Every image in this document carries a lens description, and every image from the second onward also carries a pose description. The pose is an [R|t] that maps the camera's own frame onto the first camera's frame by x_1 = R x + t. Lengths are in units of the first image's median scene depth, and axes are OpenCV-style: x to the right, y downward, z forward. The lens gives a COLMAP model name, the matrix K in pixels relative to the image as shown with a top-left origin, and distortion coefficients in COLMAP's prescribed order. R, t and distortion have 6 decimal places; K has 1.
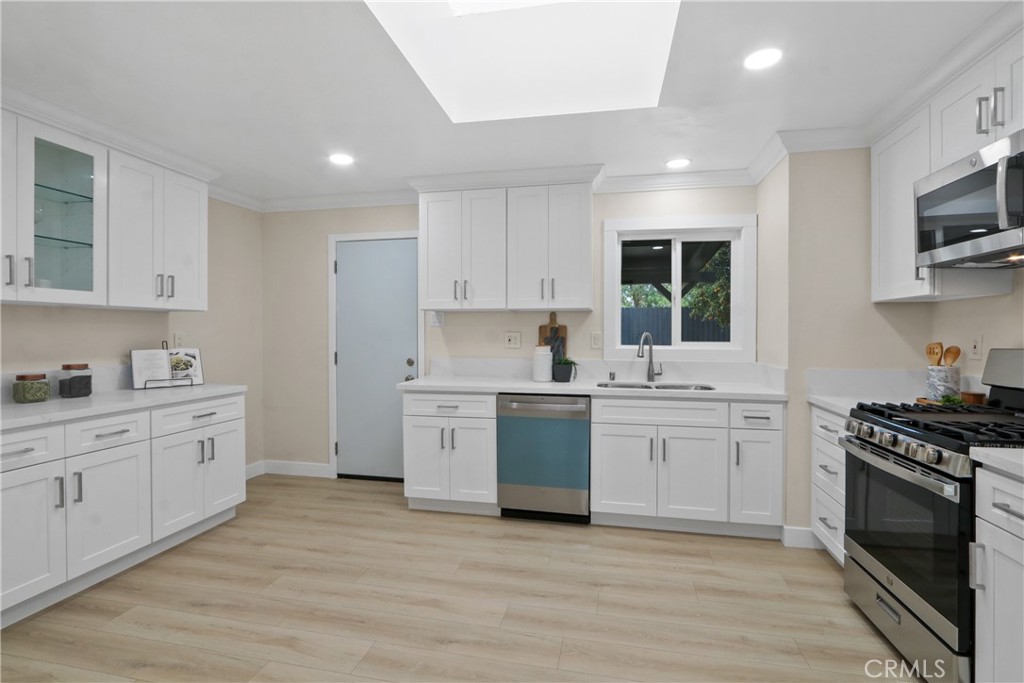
lens RADIAL K [[478.3, 0, 521.0], [0, 478.3, 340.8], [0, 0, 1]] dist [-0.015552, 0.003735]
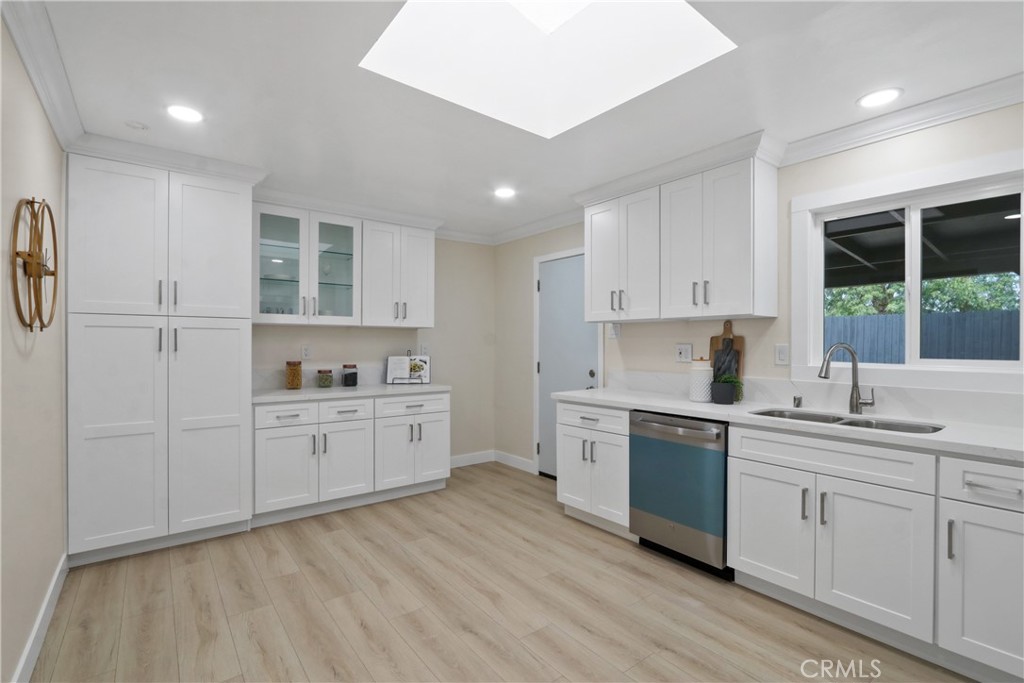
lens RADIAL K [[478.3, 0, 515.9], [0, 478.3, 349.0], [0, 0, 1]] dist [-0.015552, 0.003735]
pose [[0.759316, 0.007190, -0.650682, 0.407237], [-0.012917, 0.999908, -0.004025, -0.001590], [0.650594, 0.011461, 0.759339, 0.157325]]
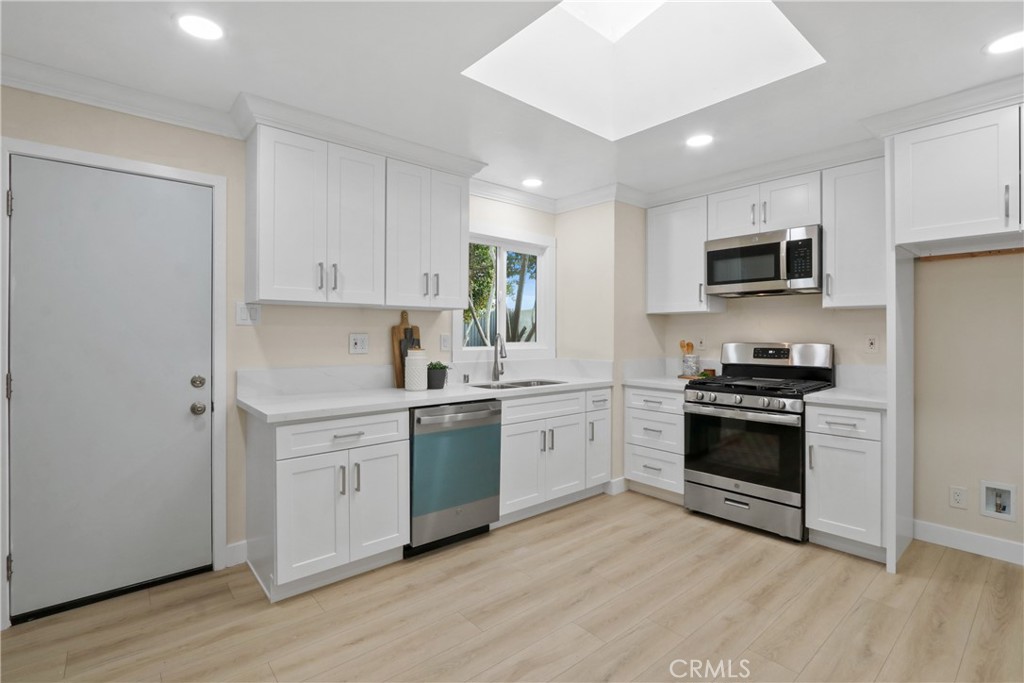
lens RADIAL K [[478.3, 0, 519.4], [0, 478.3, 335.9], [0, 0, 1]] dist [-0.015552, 0.003735]
pose [[0.606136, -0.003589, 0.795353, -0.622225], [0.013952, 0.999884, -0.006121, -0.006588], [-0.795239, 0.014807, 0.606116, 0.377016]]
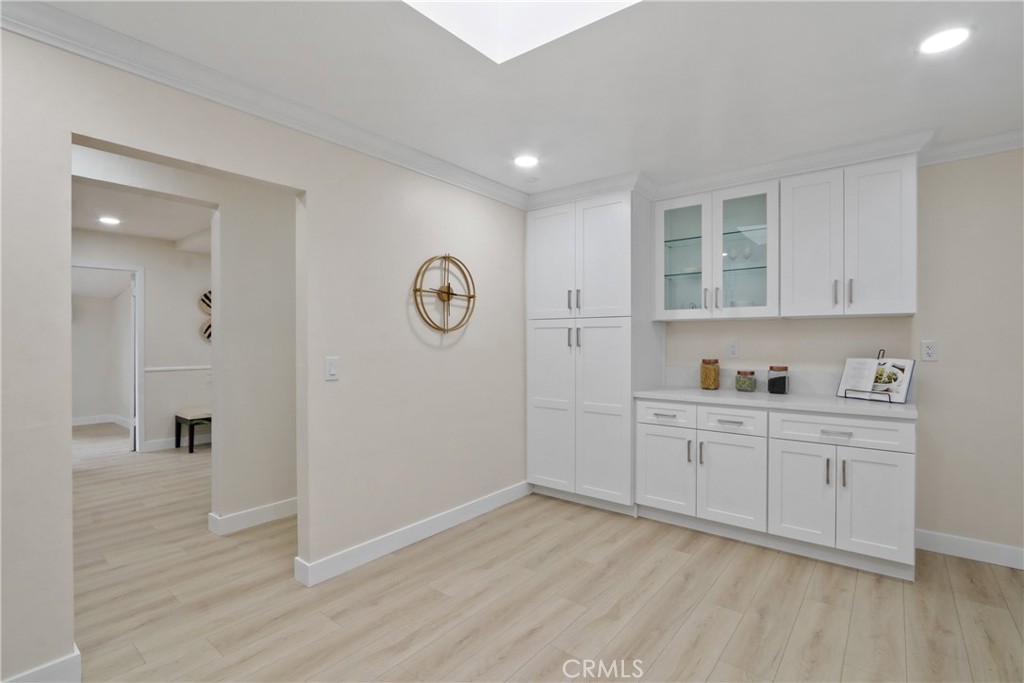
lens RADIAL K [[478.3, 0, 512.0], [0, 478.3, 345.6], [0, 0, 1]] dist [-0.015552, 0.003735]
pose [[-0.463716, 0.010712, -0.885919, 0.394118], [-0.015764, 0.999669, 0.020339, -0.015279], [0.885844, 0.023397, -0.463394, 0.838710]]
